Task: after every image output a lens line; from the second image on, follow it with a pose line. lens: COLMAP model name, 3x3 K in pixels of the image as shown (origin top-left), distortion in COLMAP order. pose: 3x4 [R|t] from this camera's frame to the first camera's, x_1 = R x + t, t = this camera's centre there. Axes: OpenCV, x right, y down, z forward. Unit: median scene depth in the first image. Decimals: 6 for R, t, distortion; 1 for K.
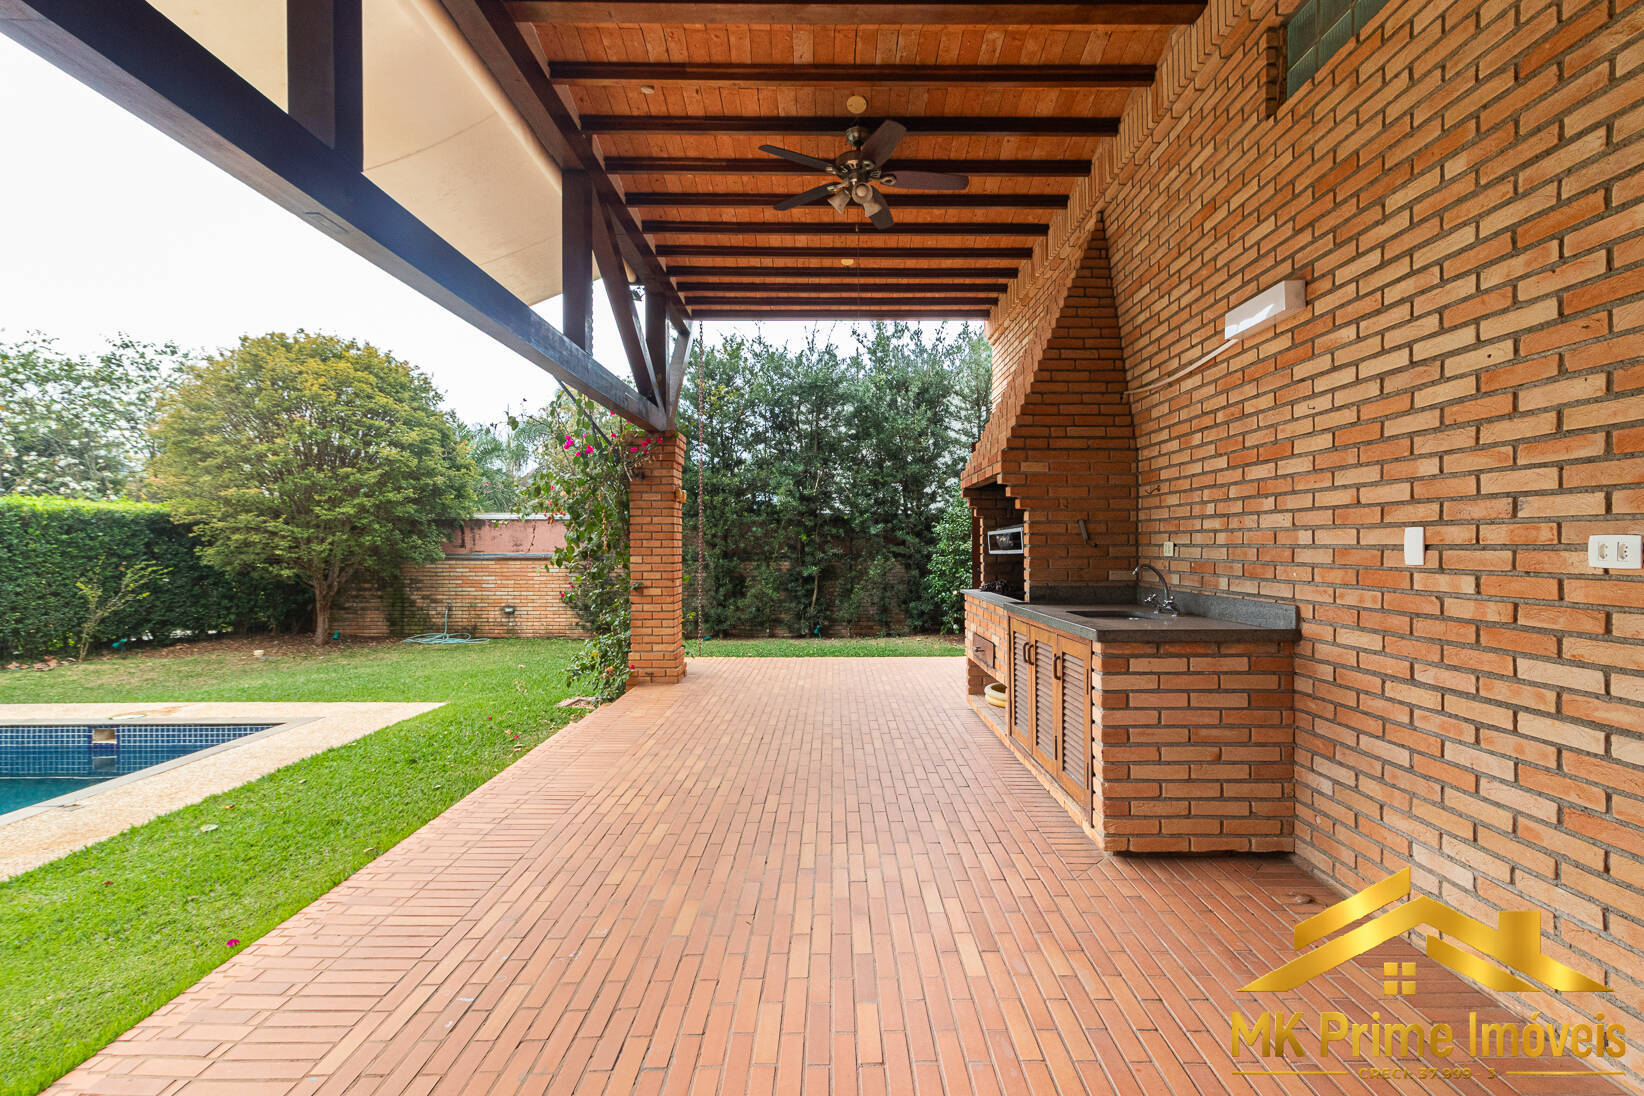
lens RADIAL K [[774.6, 0, 821.6], [0, 774.6, 537.0], [0, 0, 1]] dist [0.024113, 0.000022]
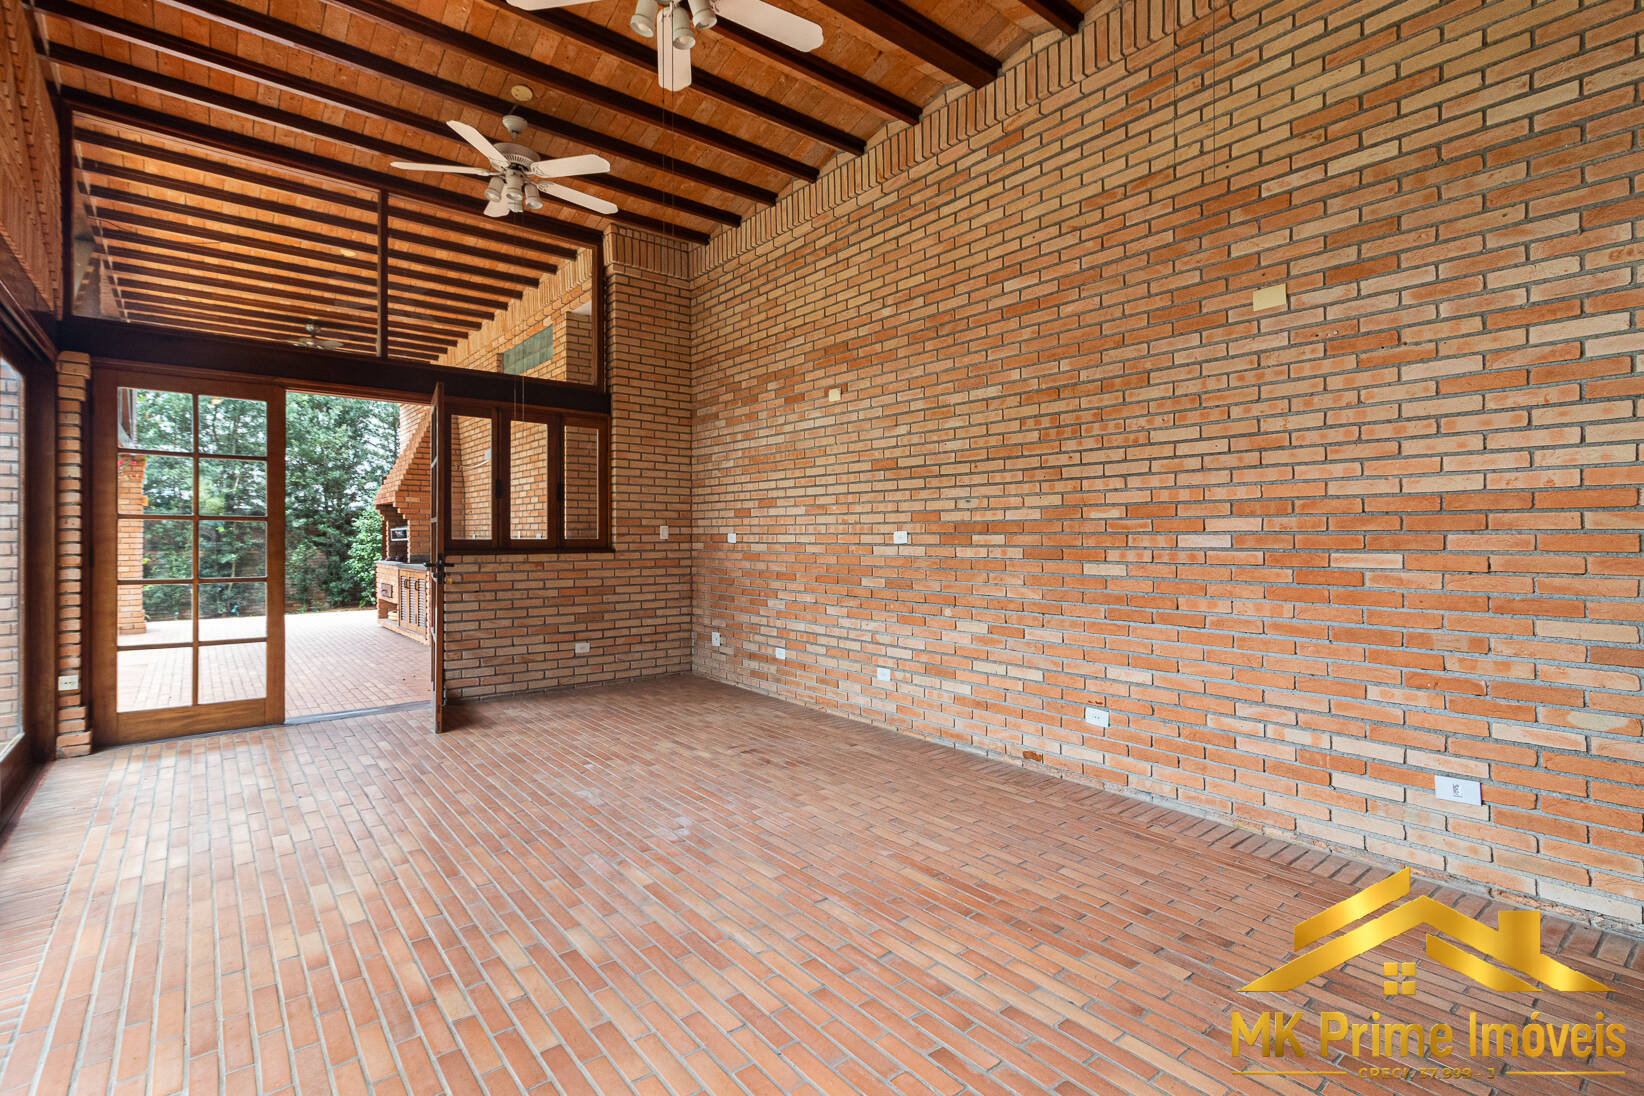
lens RADIAL K [[774.6, 0, 817.1], [0, 774.6, 533.0], [0, 0, 1]] dist [0.024113, 0.000022]
pose [[0.775281, 0.003545, 0.631607, -0.071251], [-0.007549, 0.999965, 0.003655, -0.004662], [-0.631572, -0.007602, 0.775280, -0.447877]]
